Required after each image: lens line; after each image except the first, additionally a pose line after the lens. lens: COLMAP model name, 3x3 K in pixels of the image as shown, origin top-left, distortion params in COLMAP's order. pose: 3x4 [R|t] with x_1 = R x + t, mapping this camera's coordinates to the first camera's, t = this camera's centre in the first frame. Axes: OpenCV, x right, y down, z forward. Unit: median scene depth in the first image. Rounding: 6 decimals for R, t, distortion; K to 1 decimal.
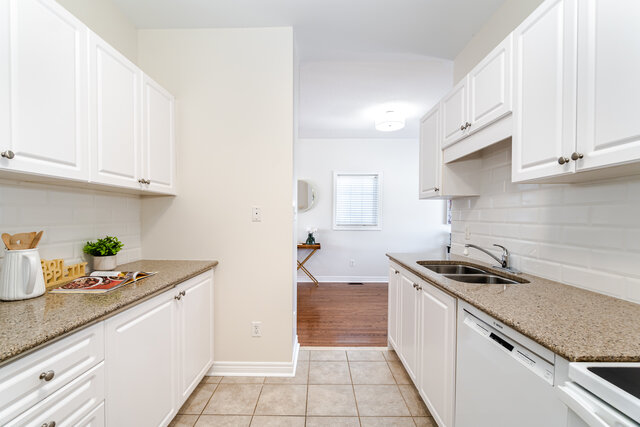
lens RADIAL K [[277.4, 0, 317.8], [0, 277.4, 224.7], [0, 0, 1]] dist [-0.009273, 0.000232]
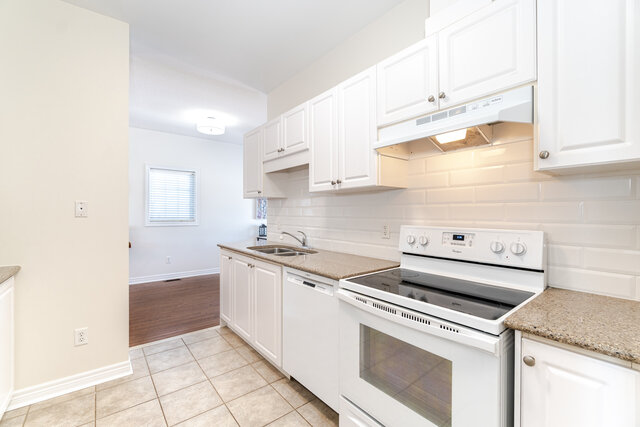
lens RADIAL K [[274.7, 0, 316.4], [0, 274.7, 212.2], [0, 0, 1]] dist [-0.003469, -0.000057]
pose [[0.773888, 0.002873, 0.633315, -0.205897], [0.016236, 0.999571, -0.024375, 0.006007], [-0.633114, 0.029146, 0.773510, -0.198792]]
